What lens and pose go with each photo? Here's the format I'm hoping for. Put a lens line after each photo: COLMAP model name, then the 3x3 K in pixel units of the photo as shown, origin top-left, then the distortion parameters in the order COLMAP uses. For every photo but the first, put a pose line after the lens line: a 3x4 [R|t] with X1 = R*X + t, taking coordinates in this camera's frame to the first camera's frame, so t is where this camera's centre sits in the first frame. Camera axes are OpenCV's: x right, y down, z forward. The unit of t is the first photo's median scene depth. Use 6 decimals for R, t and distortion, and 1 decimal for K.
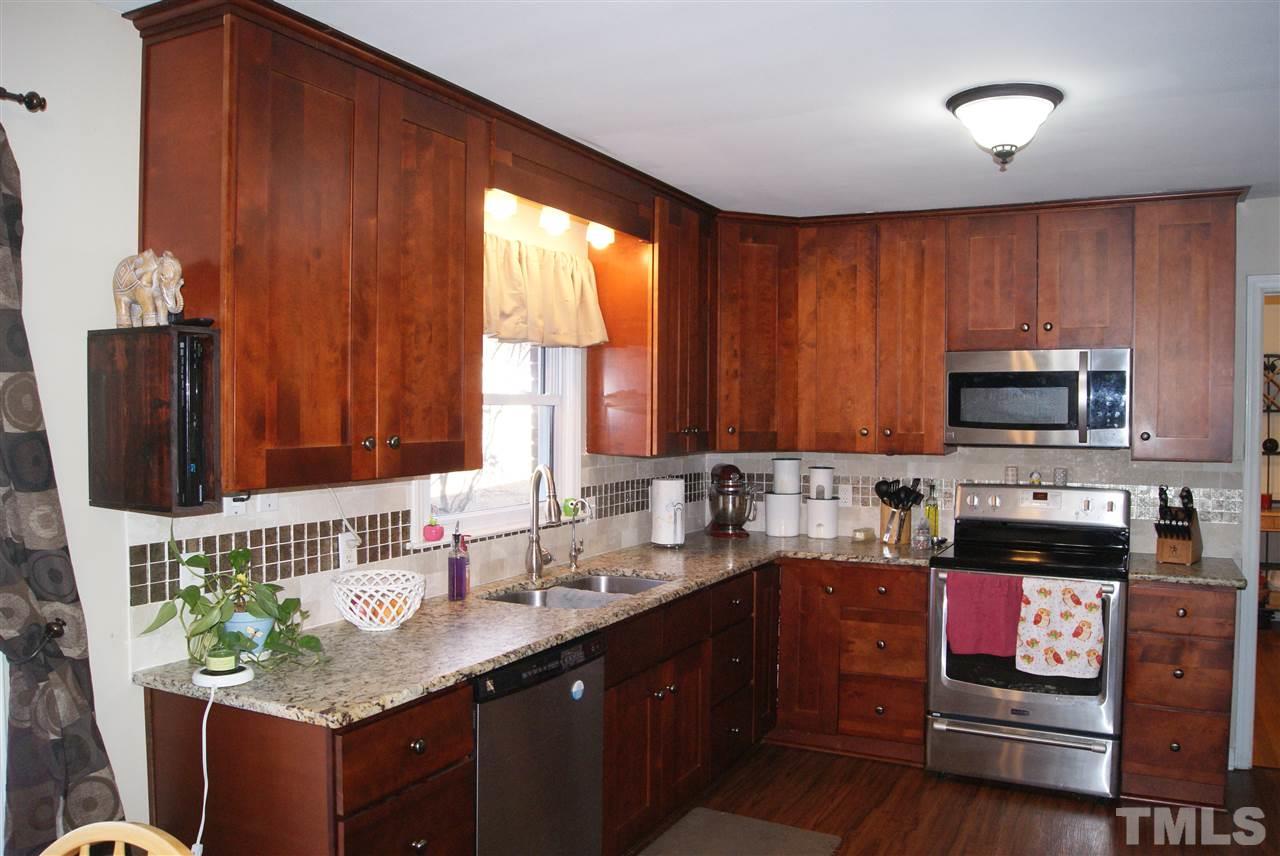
lens RADIAL K [[1005.0, 0, 638.1], [0, 1005.0, 429.1], [0, 0, 1]] dist [-0.081278, 0.009458]
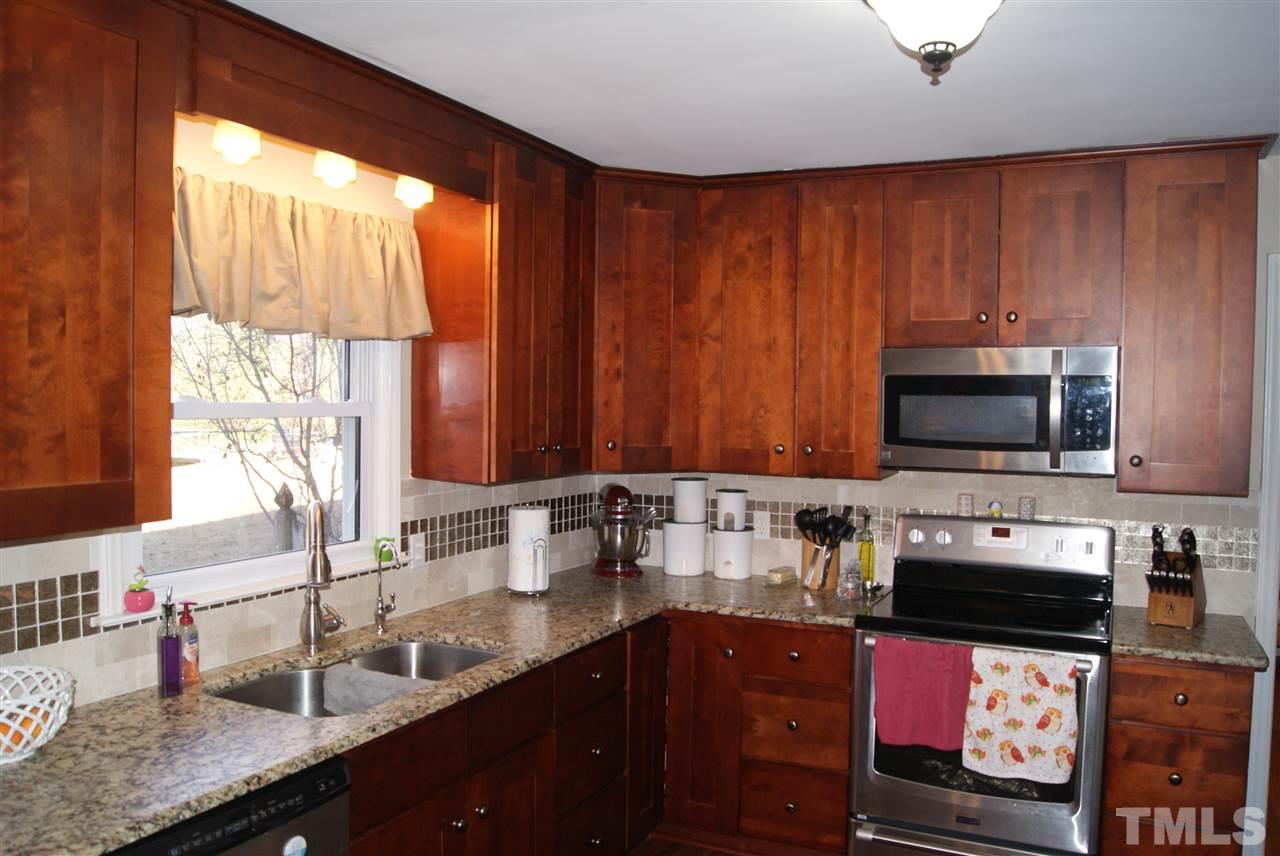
lens RADIAL K [[1005.0, 0, 641.7], [0, 1005.0, 428.4], [0, 0, 1]] dist [-0.081278, 0.009458]
pose [[0.999775, 0.006593, 0.020185, 0.112812], [-0.006831, 0.999908, 0.011747, -0.024334], [-0.020106, -0.011883, 0.999727, 0.236730]]
